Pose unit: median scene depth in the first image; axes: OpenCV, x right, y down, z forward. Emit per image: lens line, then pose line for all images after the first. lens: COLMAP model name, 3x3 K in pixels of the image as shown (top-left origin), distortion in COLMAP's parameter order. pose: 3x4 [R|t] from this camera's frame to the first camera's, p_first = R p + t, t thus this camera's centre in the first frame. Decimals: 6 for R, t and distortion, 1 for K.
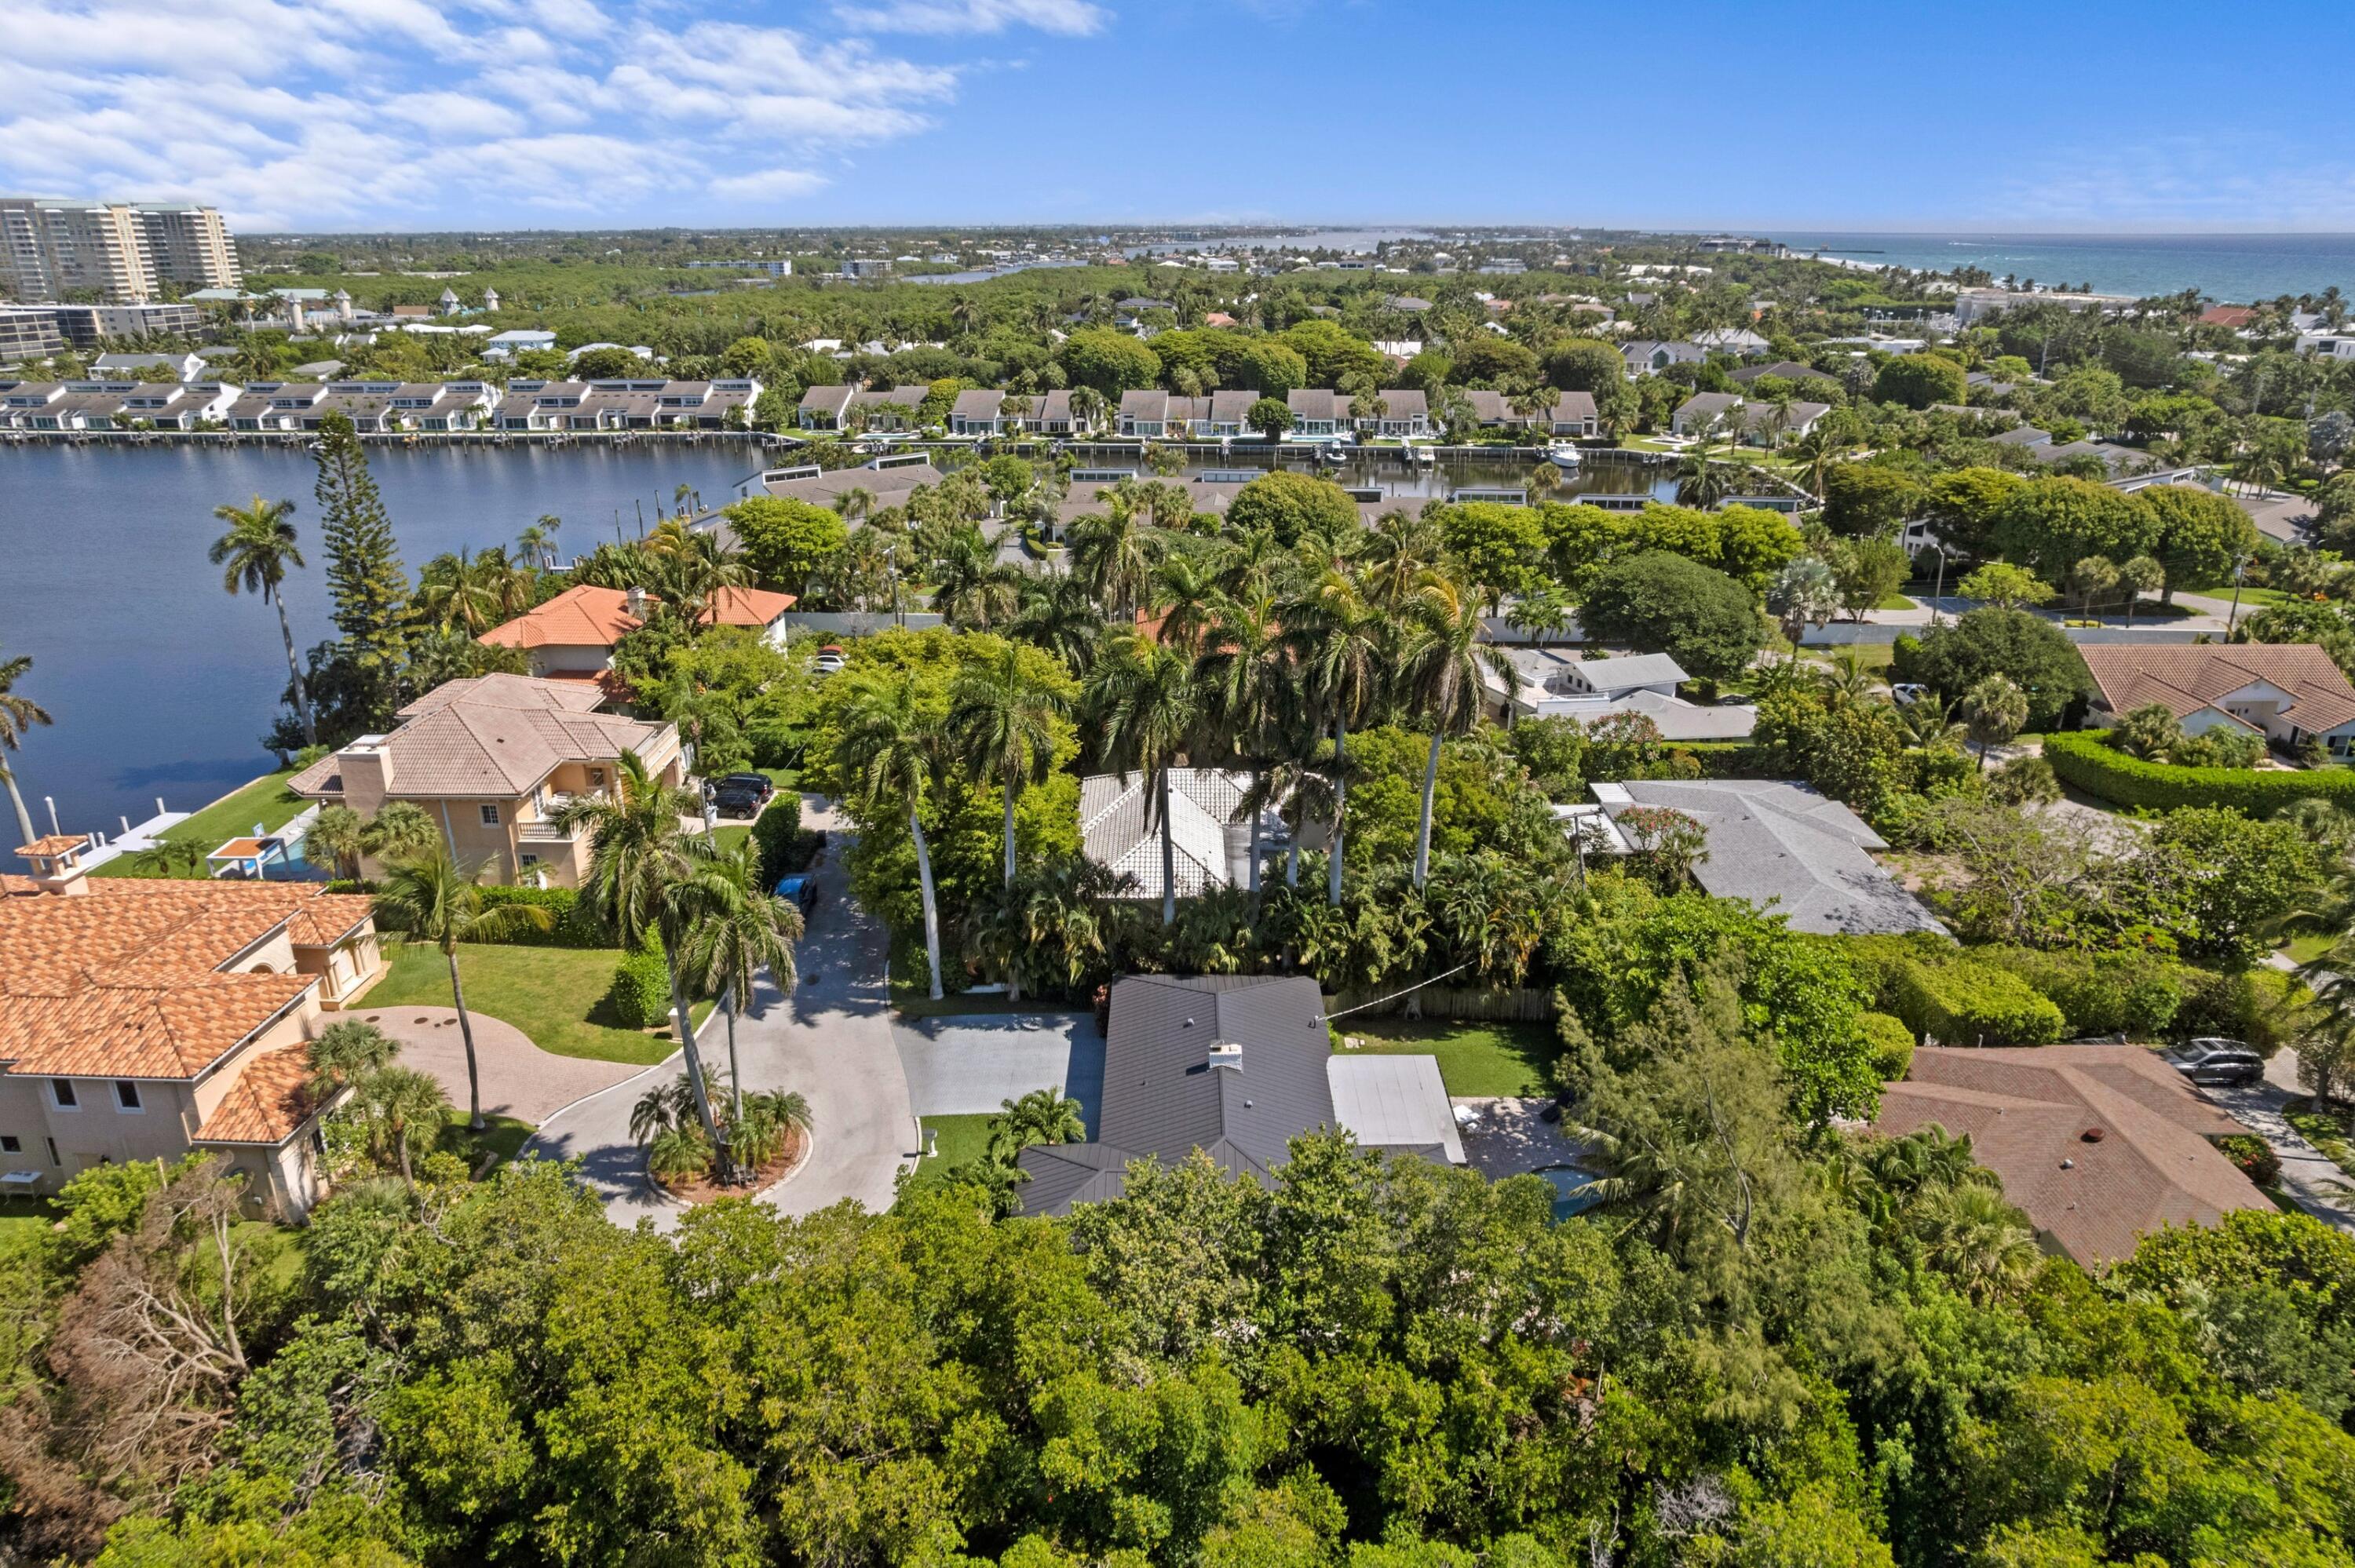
lens RADIAL K [[1536.0, 0, 1177.6], [0, 1536.0, 784.8], [0, 0, 1]] dist [-0.077115, 0.074300]
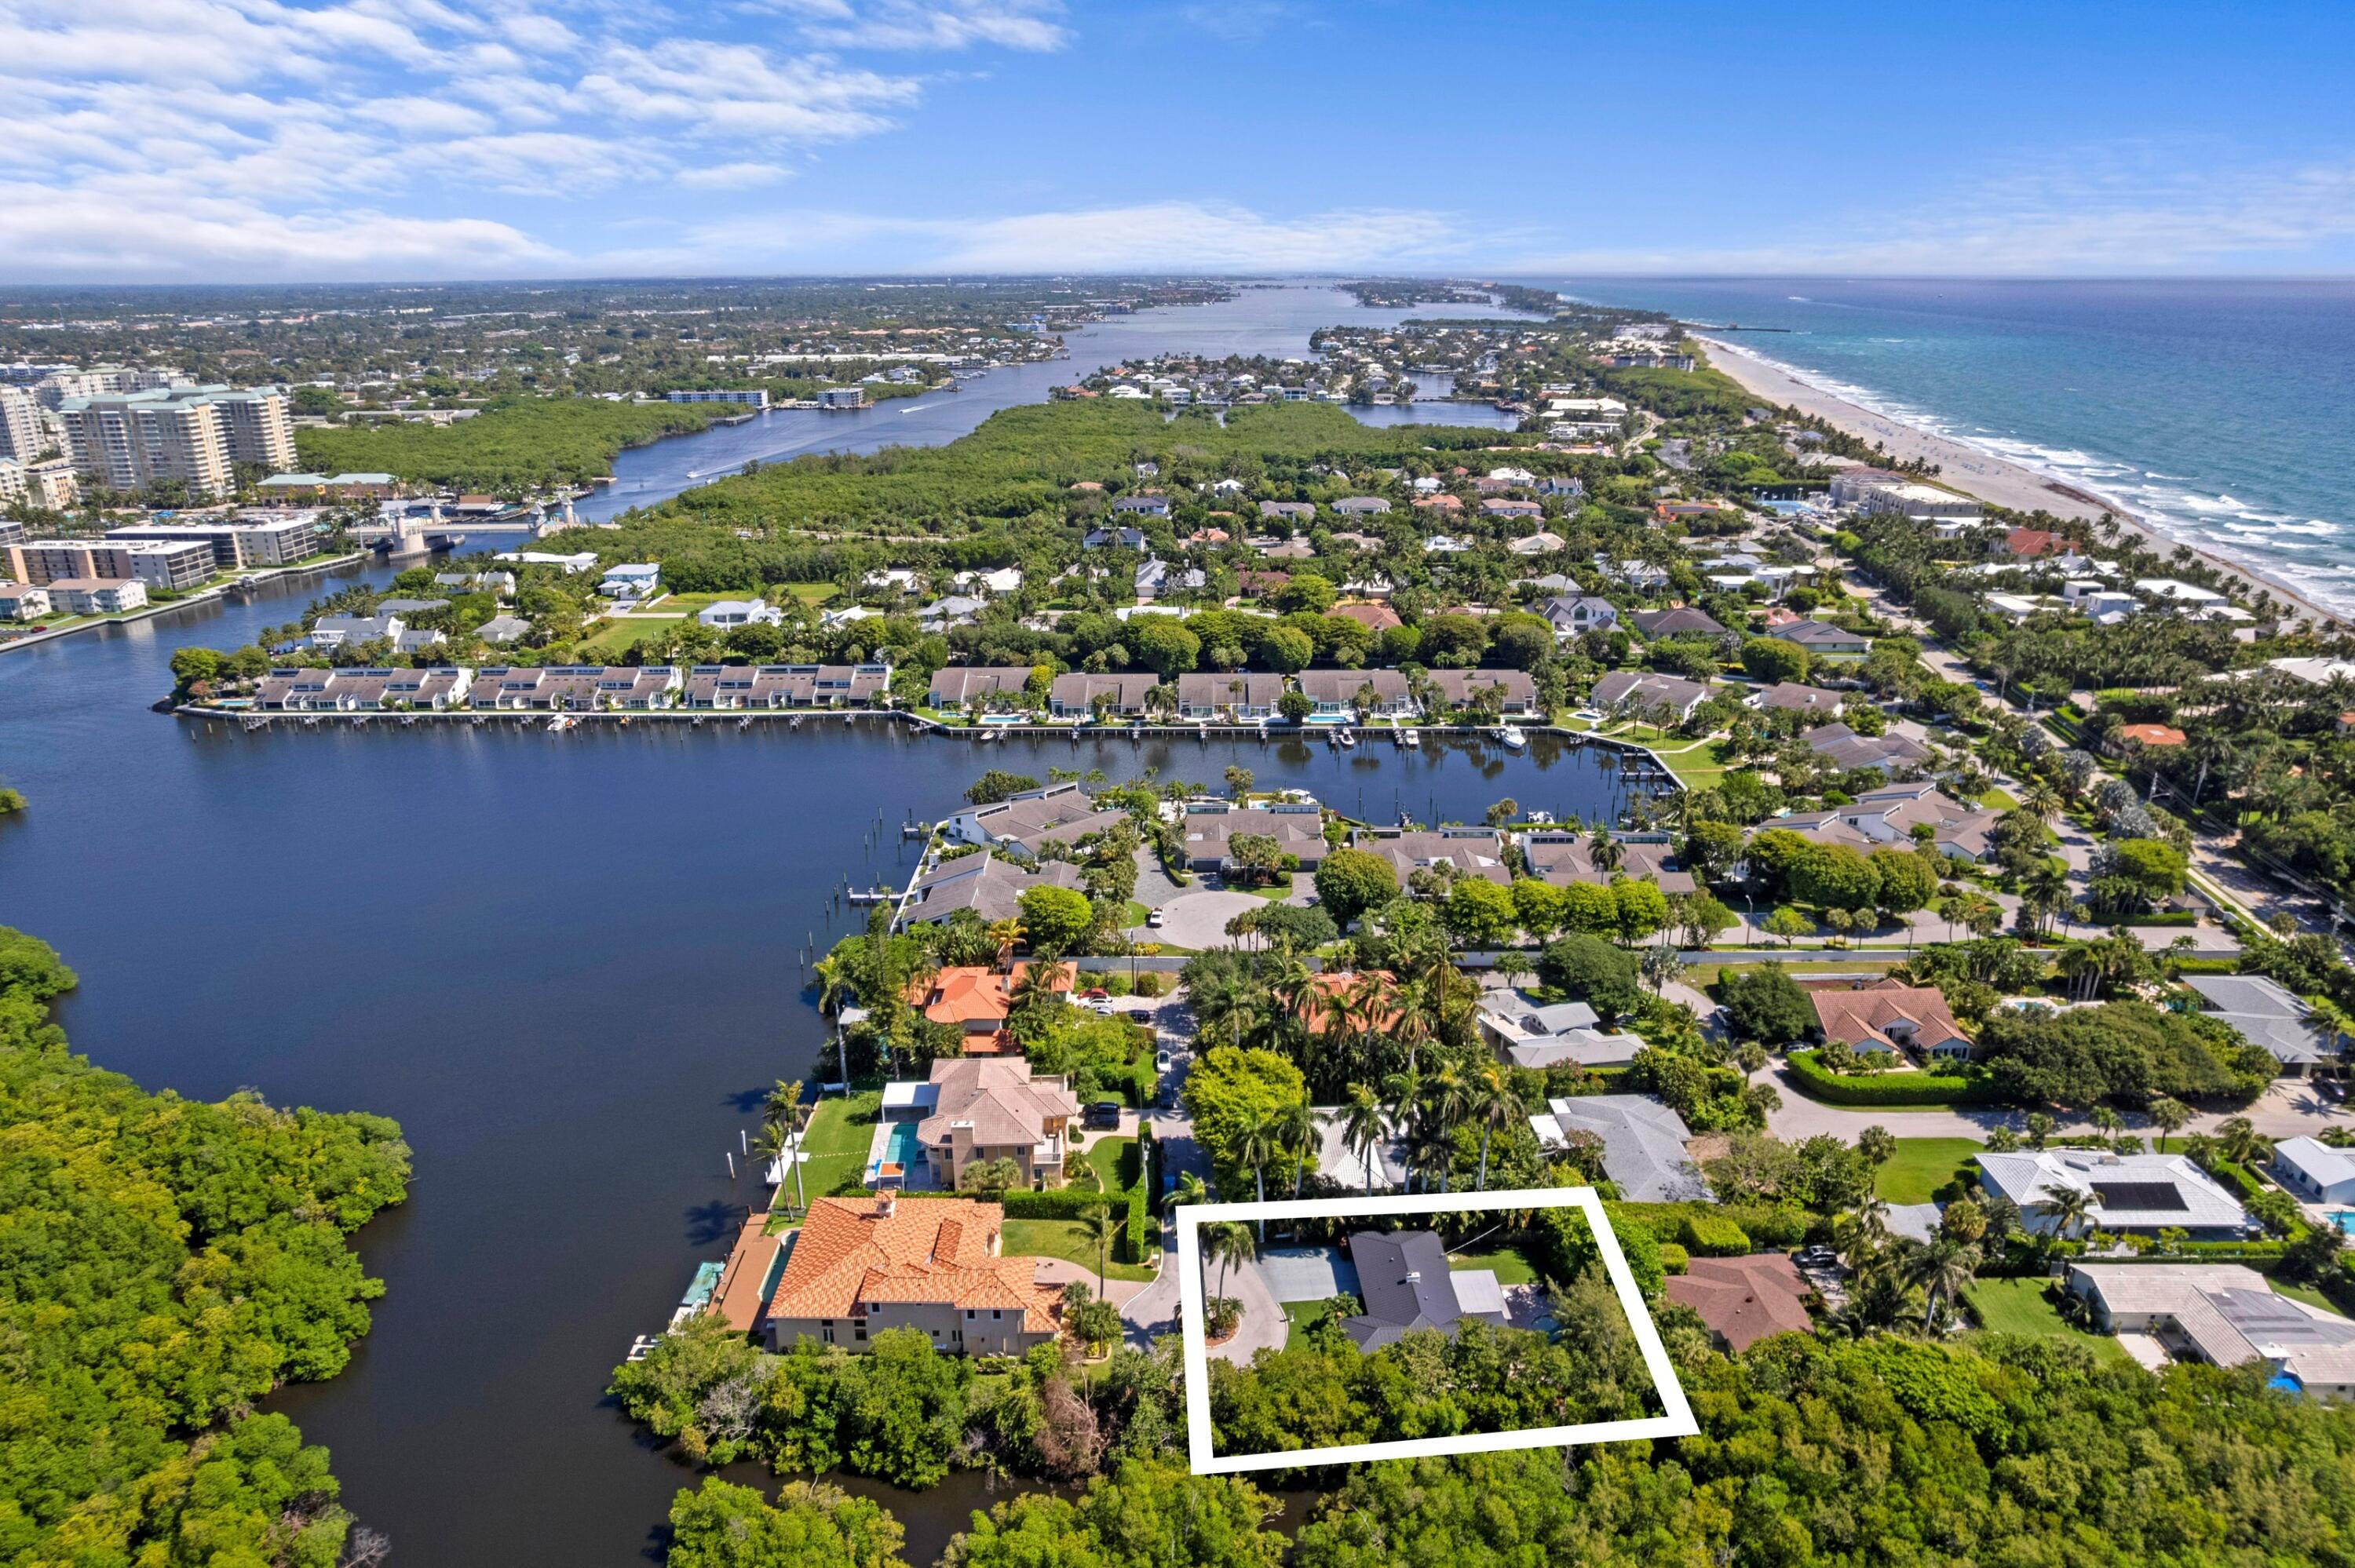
lens RADIAL K [[1571.6, 0, 1184.5], [0, 1571.6, 780.9], [0, 0, 1]] dist [-0.054623, 0.031480]
pose [[0.998492, -0.018130, 0.051812, -0.366907], [0.019827, 0.999277, -0.032428, -0.445914], [-0.051187, 0.033406, 0.998130, -1.243896]]
